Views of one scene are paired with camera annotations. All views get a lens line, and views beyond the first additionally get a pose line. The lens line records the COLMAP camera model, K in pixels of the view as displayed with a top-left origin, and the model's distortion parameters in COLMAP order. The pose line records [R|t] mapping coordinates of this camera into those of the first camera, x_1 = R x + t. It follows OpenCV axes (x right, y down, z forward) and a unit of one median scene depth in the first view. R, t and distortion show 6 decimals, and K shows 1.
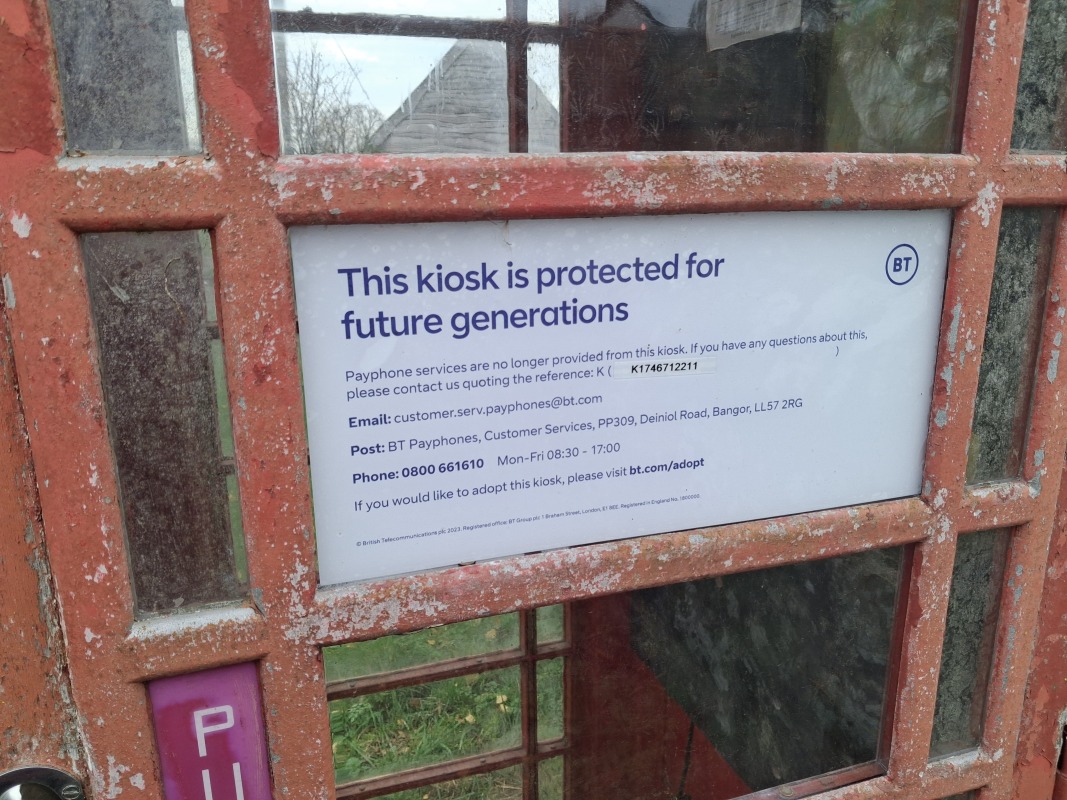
lens RADIAL K [[852.1, 0, 535.1], [0, 852.1, 408.9], [0, 0, 1]] dist [-0.000493, -0.047101]
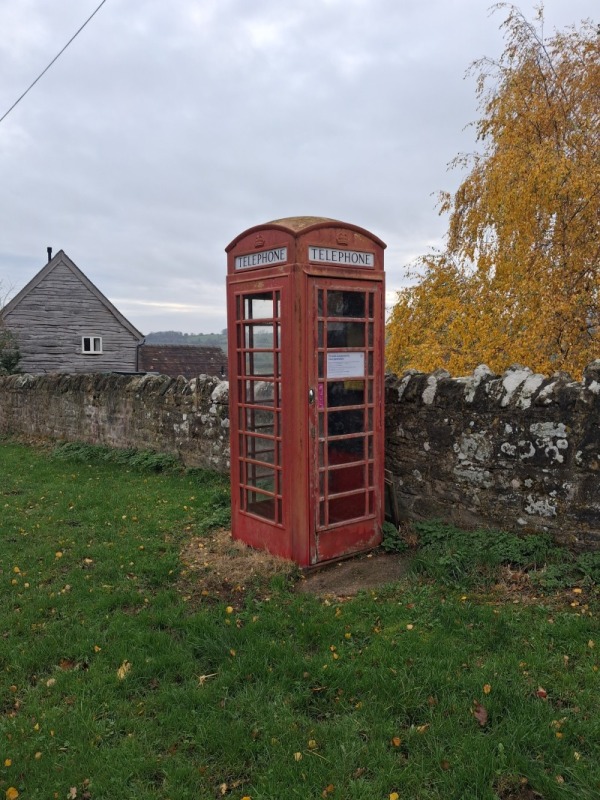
lens RADIAL K [[638.9, 0, 302.2], [0, 638.9, 396.1], [0, 0, 1]] dist [-0.000493, -0.047101]
pose [[0.930856, -0.023137, 0.364654, -3.546632], [0.093896, 0.979625, -0.177534, 1.851136], [-0.353117, 0.199498, 0.914062, -6.646807]]
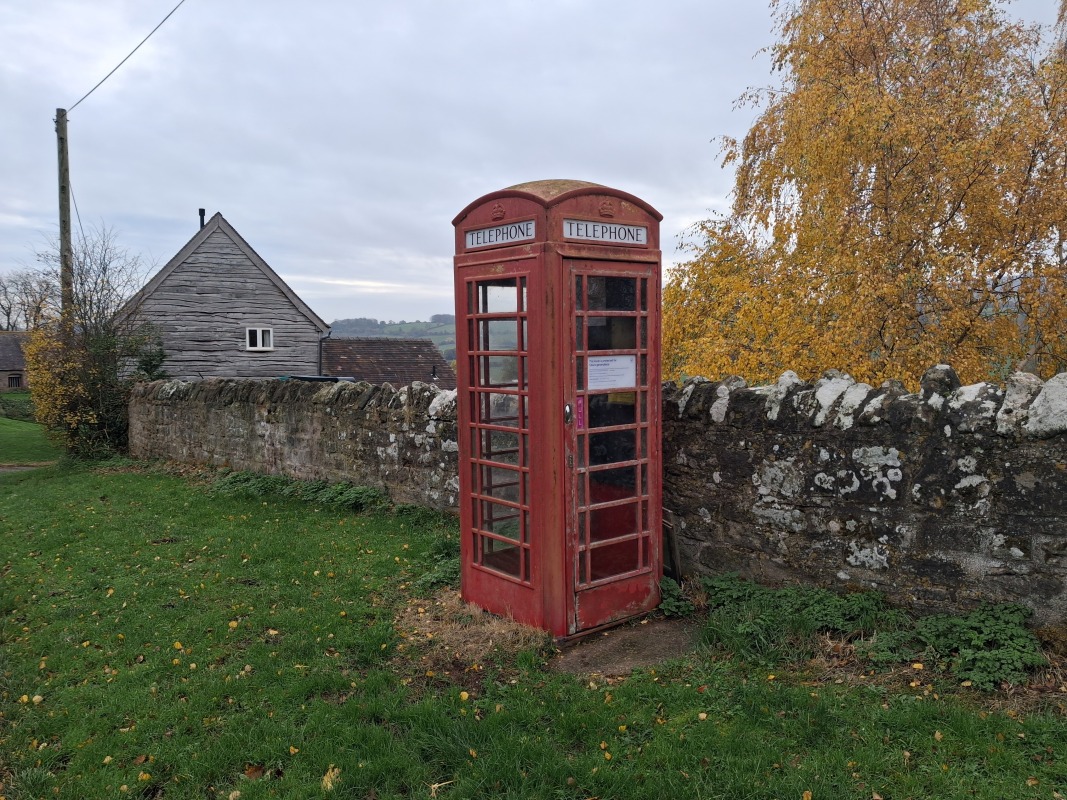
lens RADIAL K [[852.1, 0, 553.1], [0, 852.1, 390.9], [0, 0, 1]] dist [-0.000493, -0.047101]
pose [[0.923839, -0.023123, 0.382083, -3.775501], [0.103059, 0.976340, -0.190101, 1.763789], [-0.368647, 0.215000, 0.904364, -6.762900]]
